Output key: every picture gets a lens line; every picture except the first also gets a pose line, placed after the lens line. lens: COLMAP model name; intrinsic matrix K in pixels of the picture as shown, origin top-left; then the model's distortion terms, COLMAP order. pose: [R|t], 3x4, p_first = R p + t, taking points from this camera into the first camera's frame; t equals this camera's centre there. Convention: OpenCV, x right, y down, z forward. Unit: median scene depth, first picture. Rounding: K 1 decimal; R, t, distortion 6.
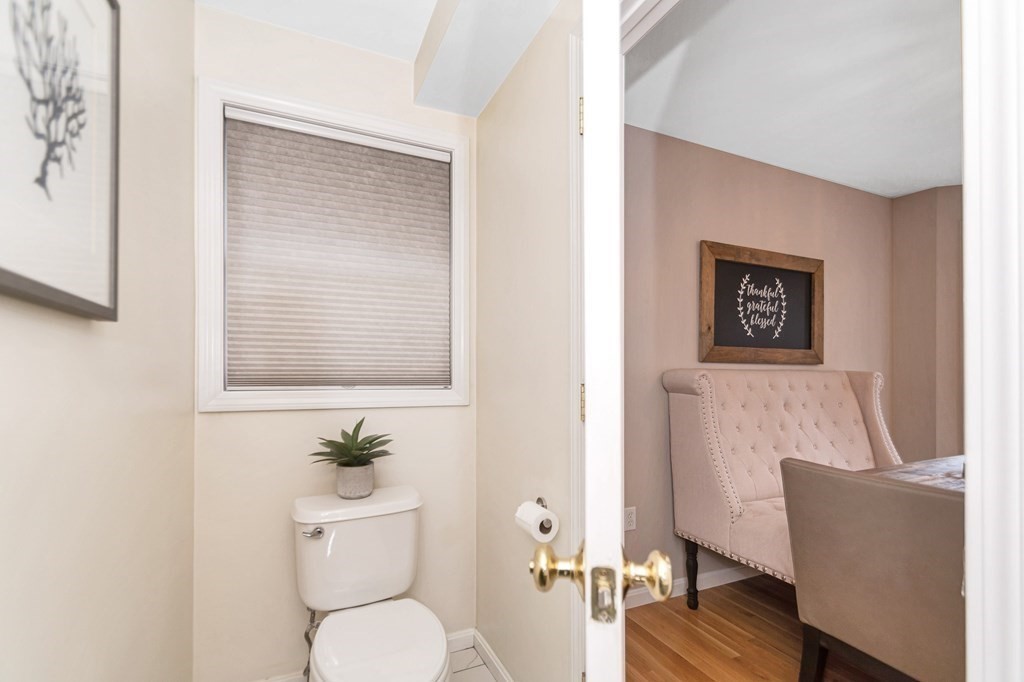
lens RADIAL K [[479.1, 0, 532.5], [0, 479.1, 364.3], [0, 0, 1]] dist [0.004183, -0.000443]
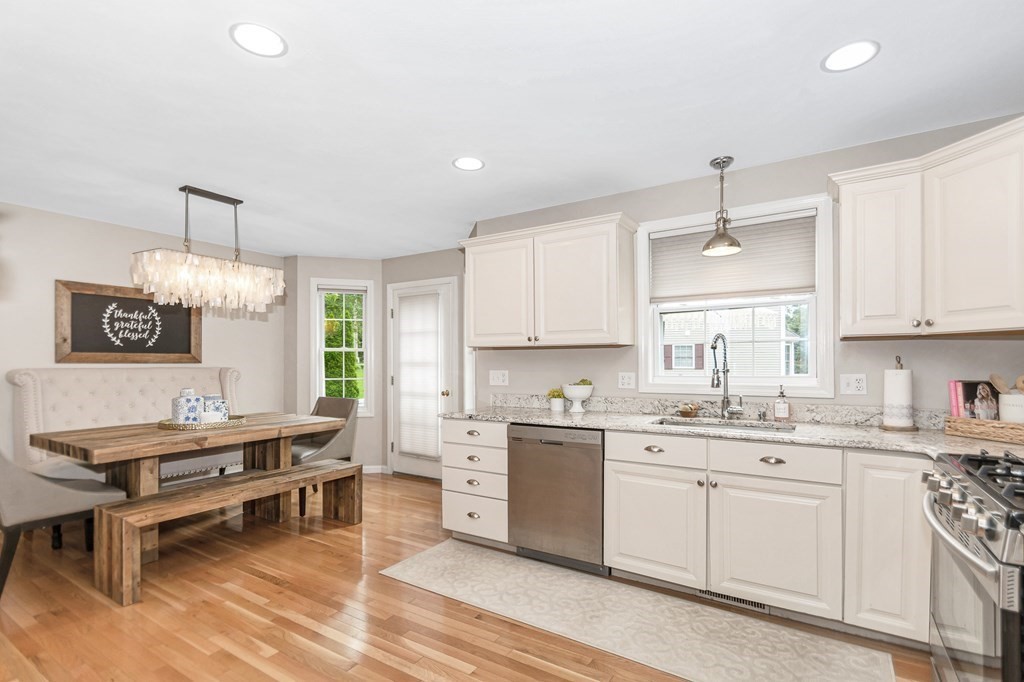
lens RADIAL K [[479.1, 0, 532.5], [0, 479.1, 364.3], [0, 0, 1]] dist [0.004183, -0.000443]
pose [[0.844796, -0.008249, 0.535024, 0.729351], [-0.001512, 0.999840, 0.017803, -0.027223], [-0.535086, -0.015849, 0.844649, -0.925501]]
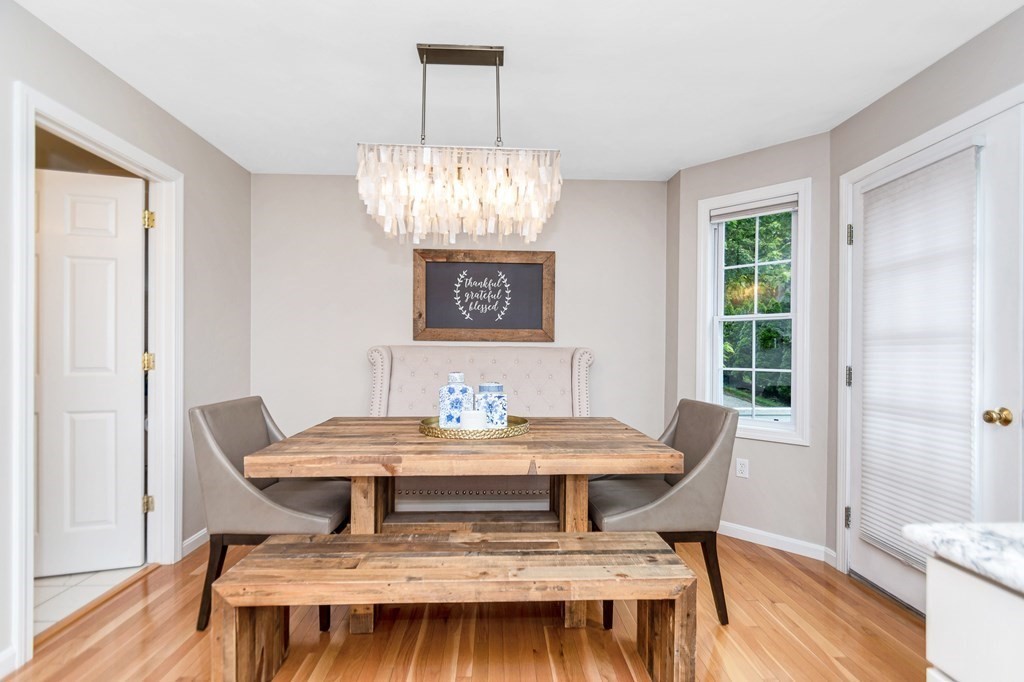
lens RADIAL K [[479.5, 0, 534.4], [0, 479.5, 355.7], [0, 0, 1]] dist [0.004305, 0.000012]
pose [[0.913642, 0.001997, -0.406514, 1.107430], [0.002491, 0.999942, 0.010511, 0.022800], [0.406511, -0.010616, 0.913584, -0.078280]]
